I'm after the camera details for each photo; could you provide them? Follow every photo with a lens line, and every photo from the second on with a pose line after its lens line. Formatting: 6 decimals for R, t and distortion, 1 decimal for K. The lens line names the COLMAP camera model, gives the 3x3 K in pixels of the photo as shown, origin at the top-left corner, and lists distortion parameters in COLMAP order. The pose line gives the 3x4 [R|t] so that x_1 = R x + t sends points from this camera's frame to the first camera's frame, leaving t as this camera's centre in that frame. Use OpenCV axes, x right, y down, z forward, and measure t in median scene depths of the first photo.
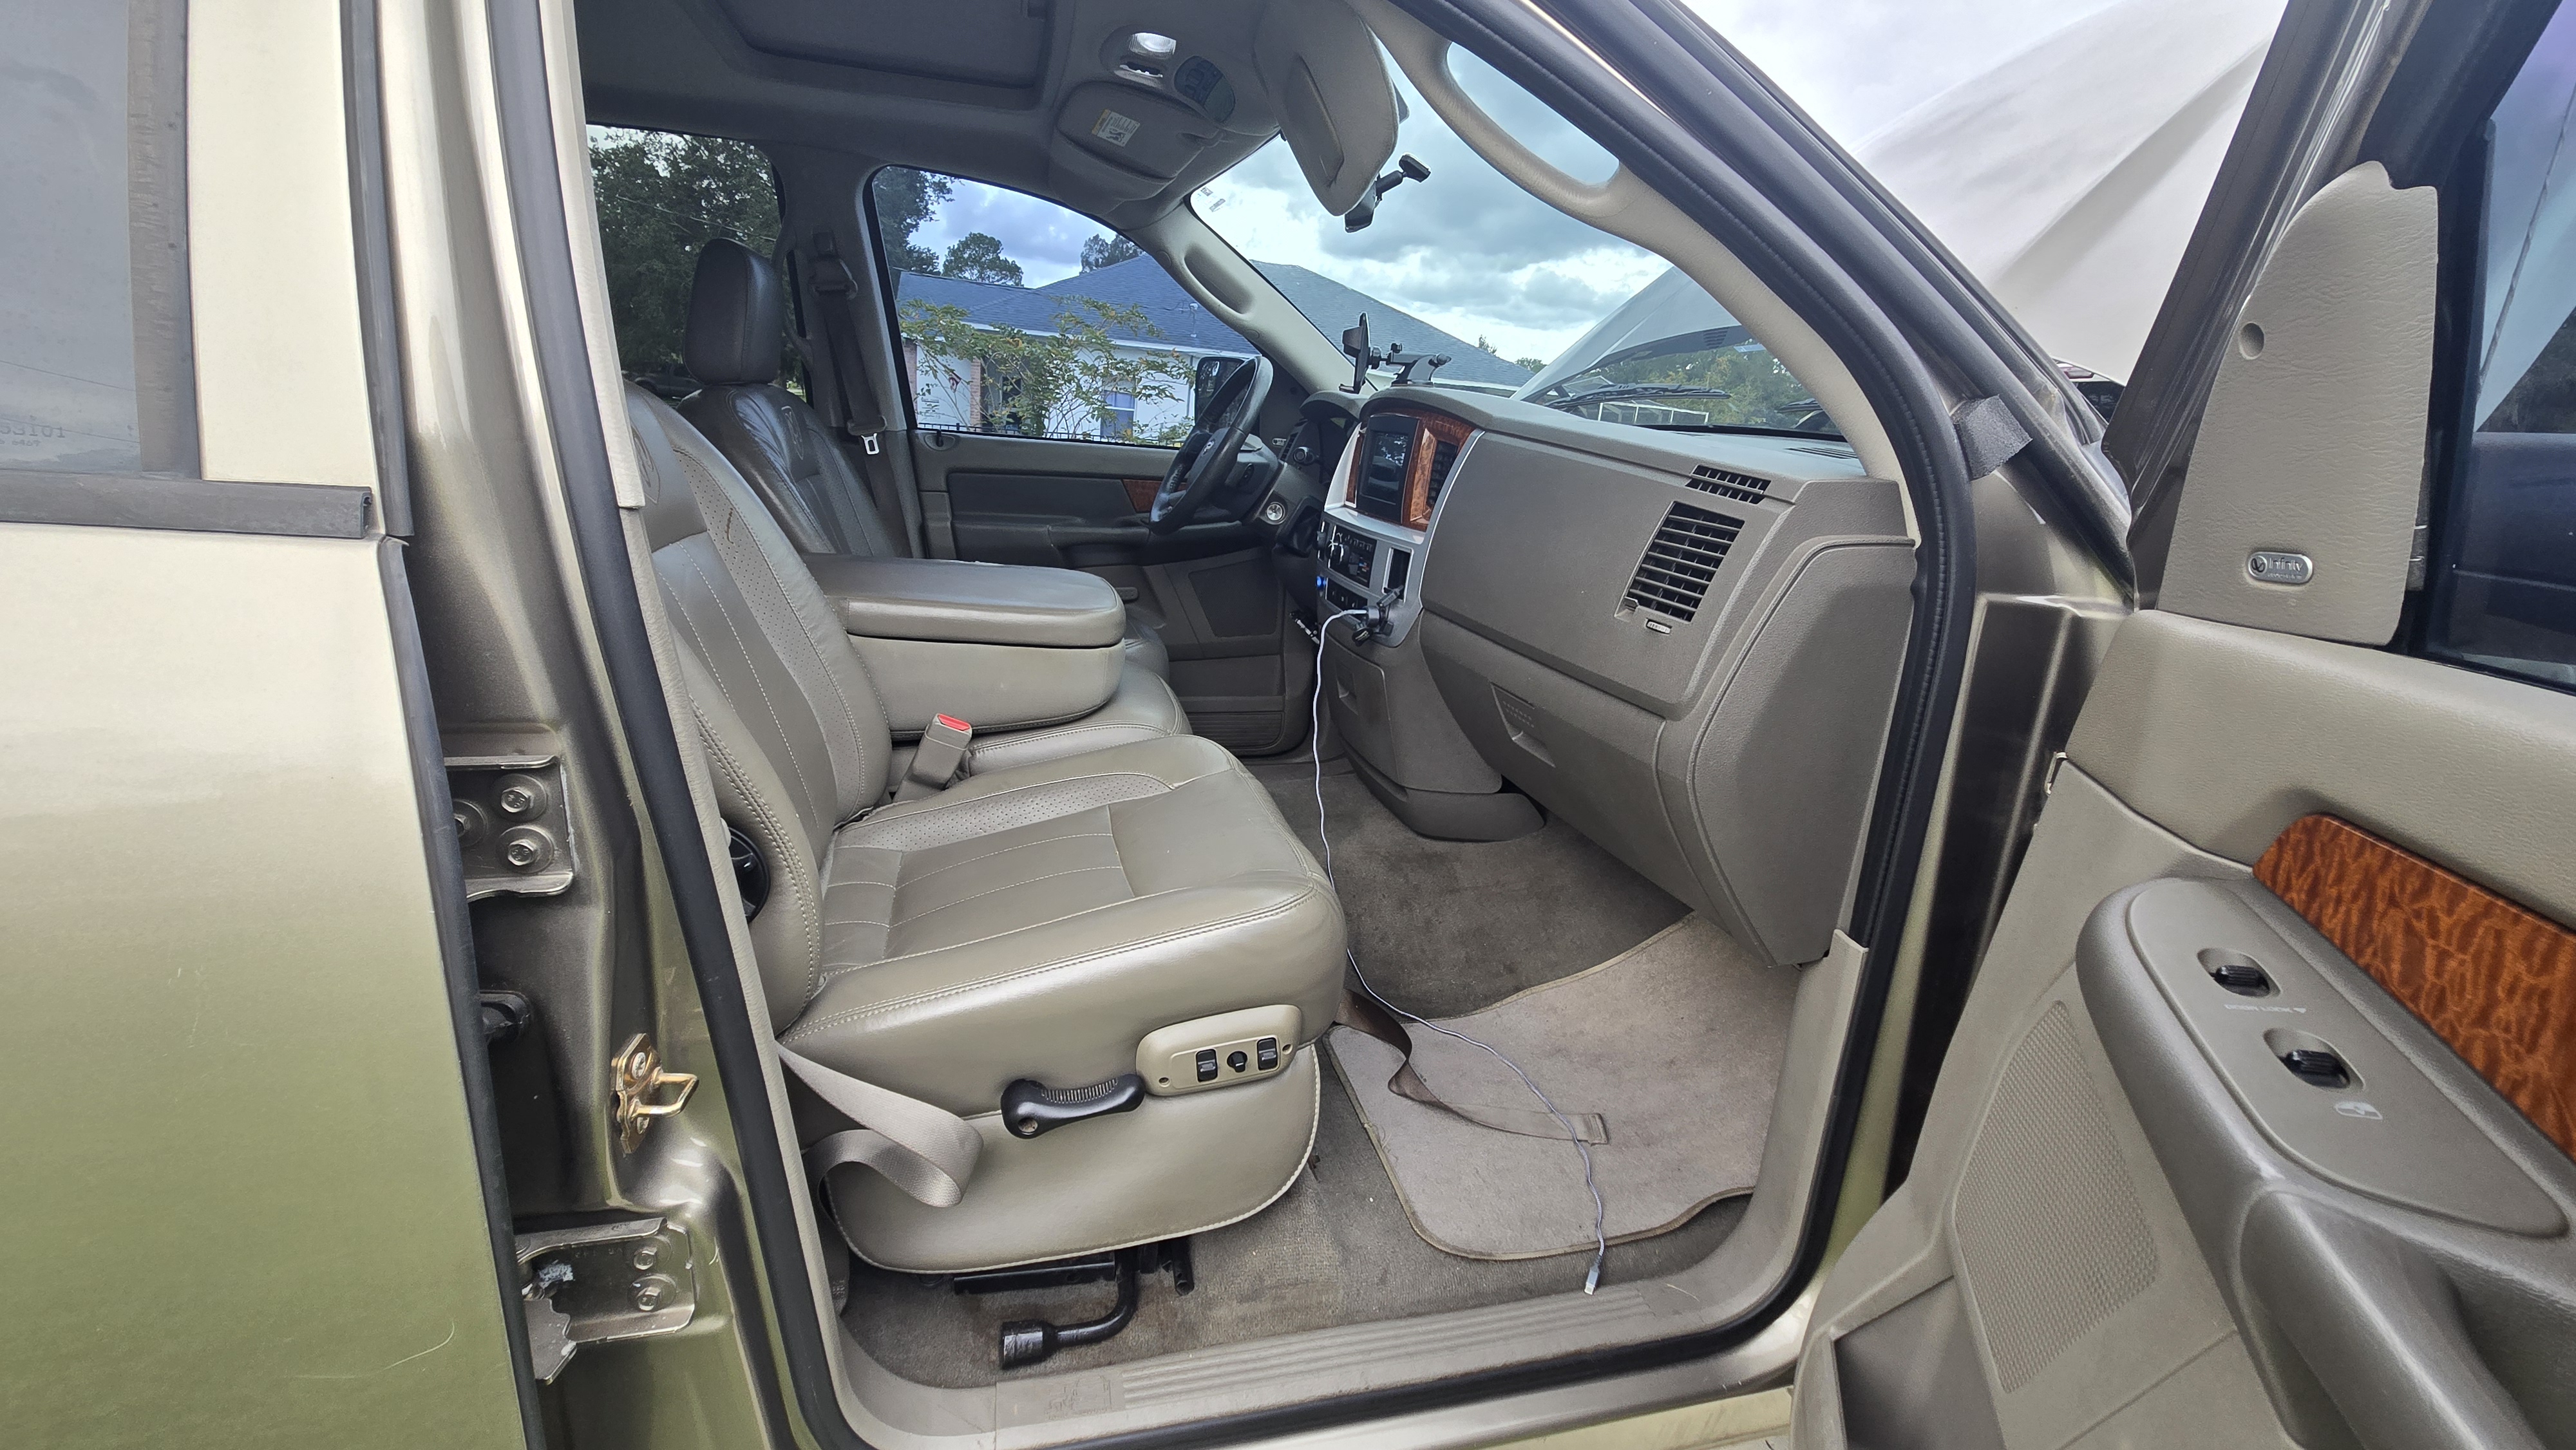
lens RADIAL K [[1066.6, 0, 1275.5], [0, 1066.6, 731.4], [0, 0, 1]] dist [-0.001203, 0.000218]
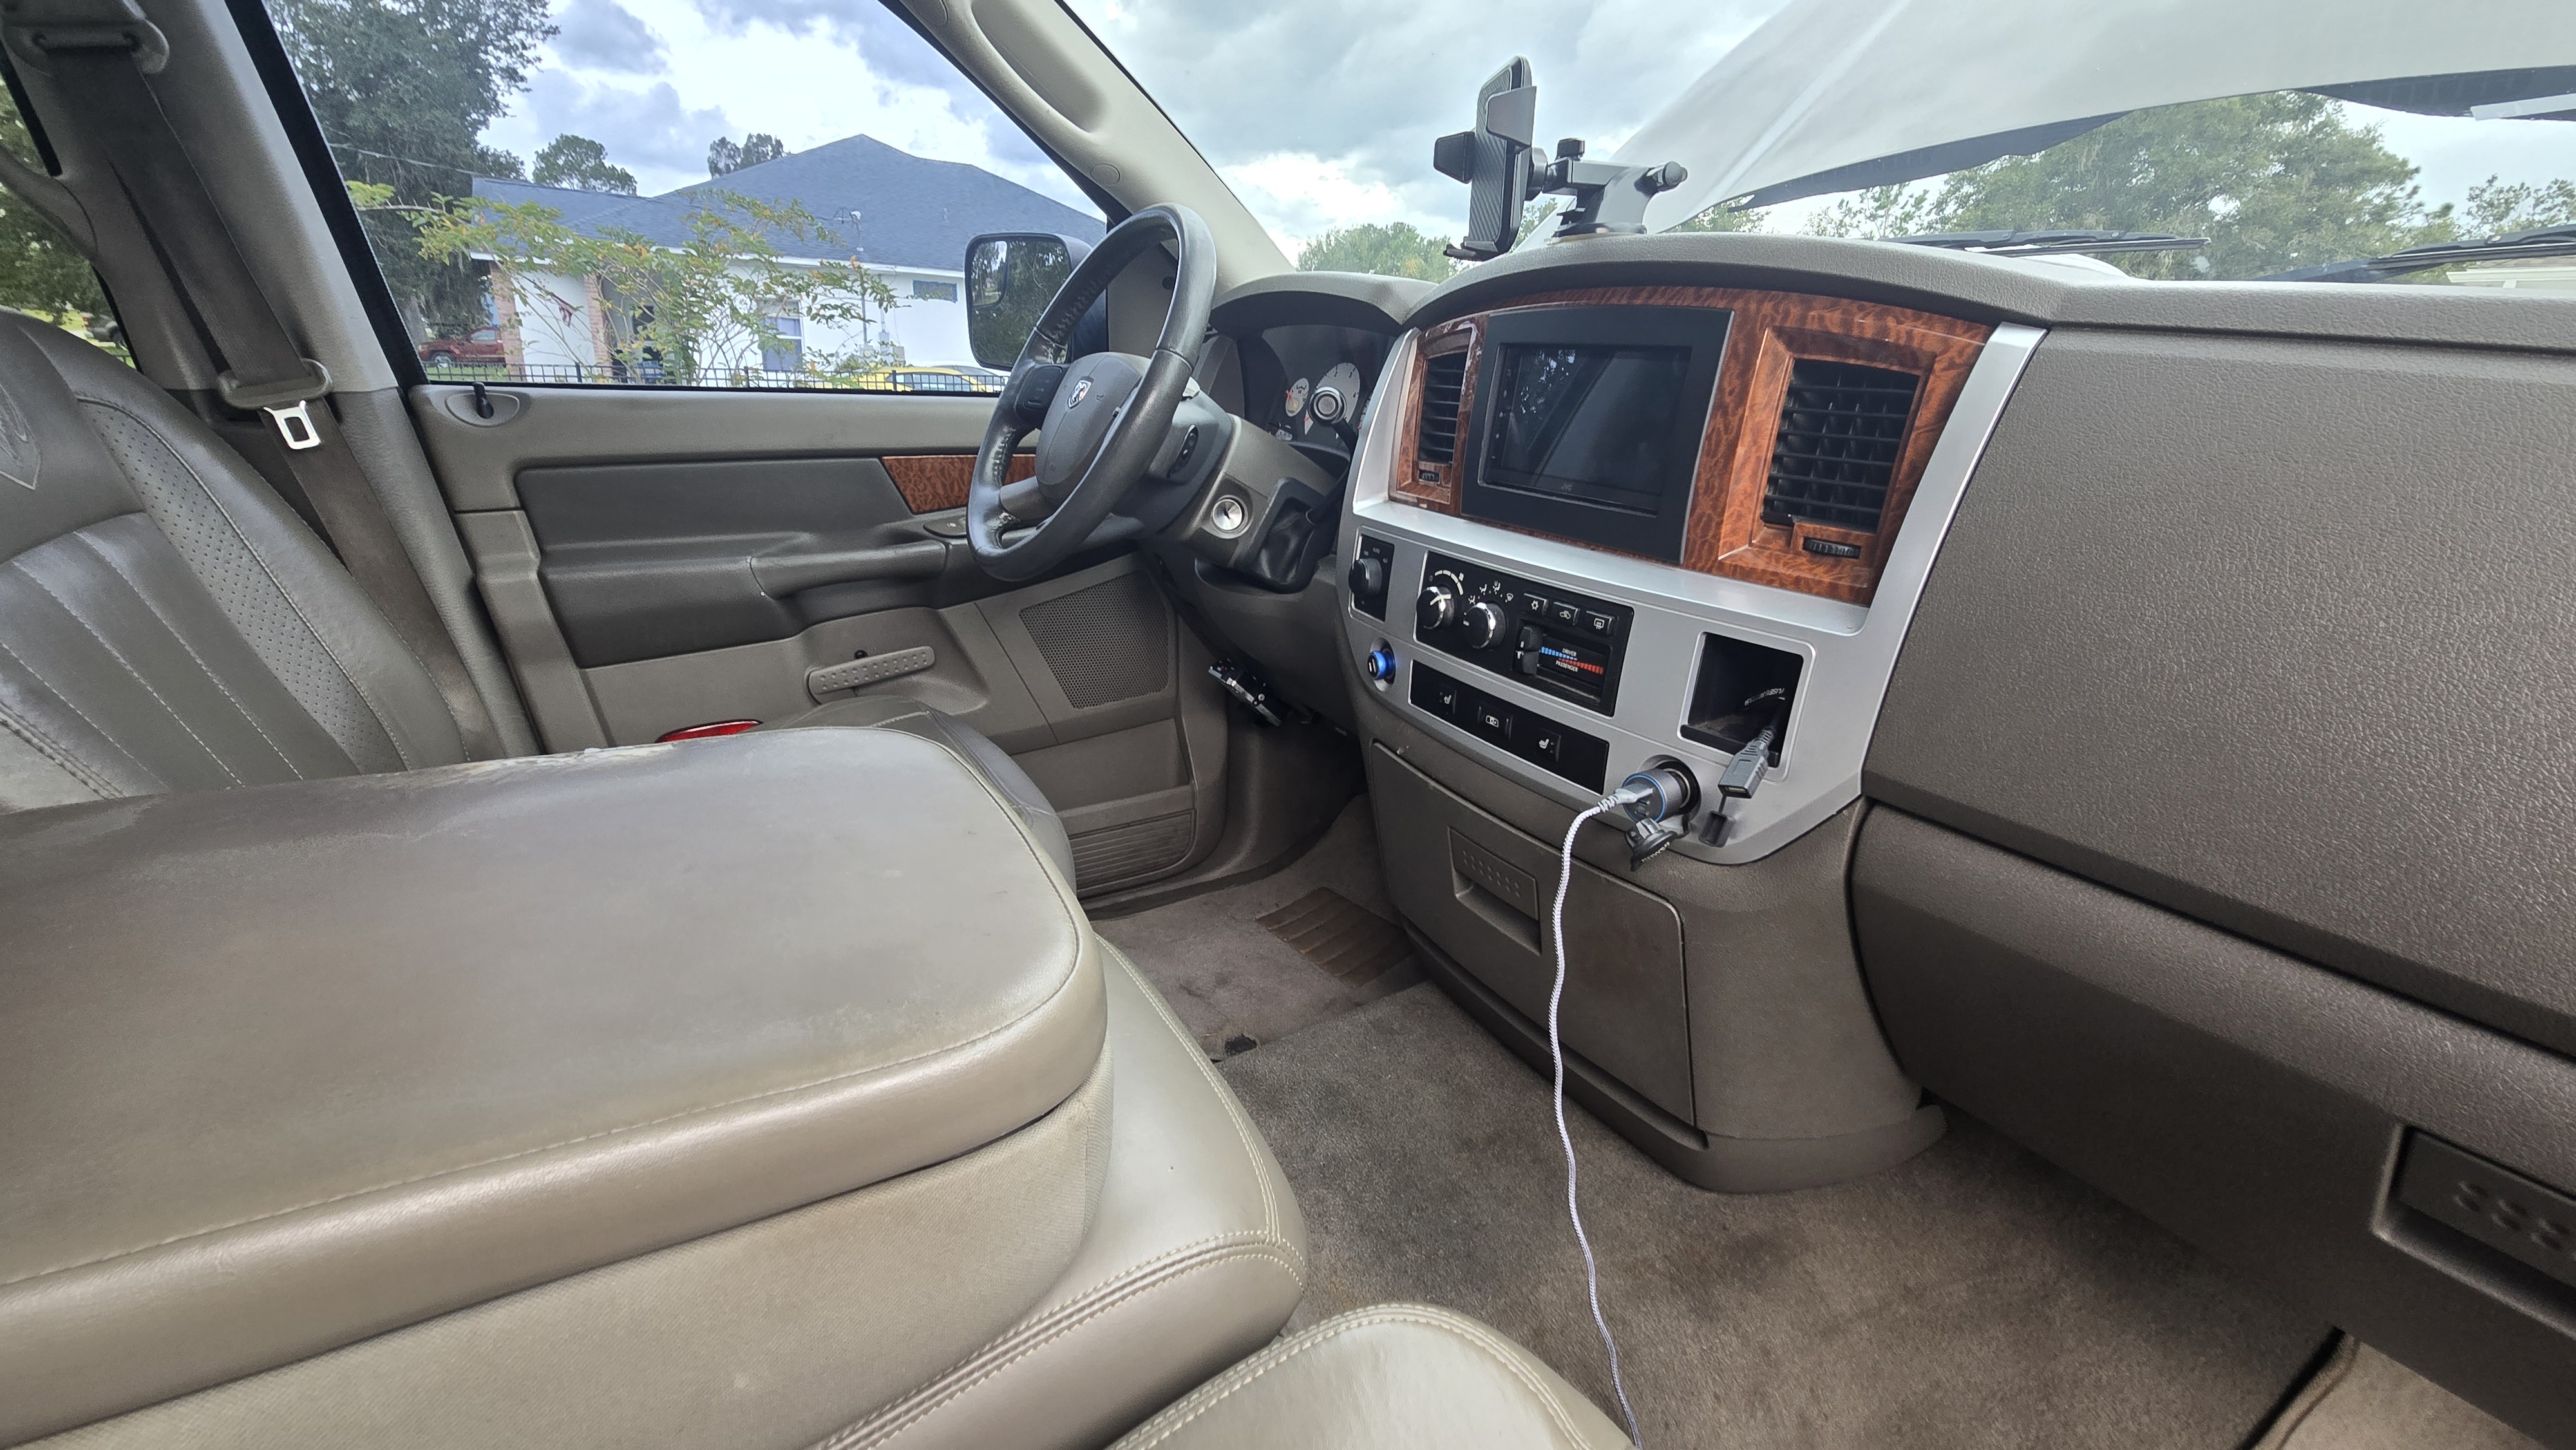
lens RADIAL K [[1066.6, 0, 1275.5], [0, 1066.6, 731.4], [0, 0, 1]] dist [-0.001203, 0.000218]
pose [[0.962402, -0.128917, 0.239087, -0.042452], [0.111748, 0.990173, 0.084085, -0.052493], [-0.247577, -0.054206, 0.967351, 0.179888]]
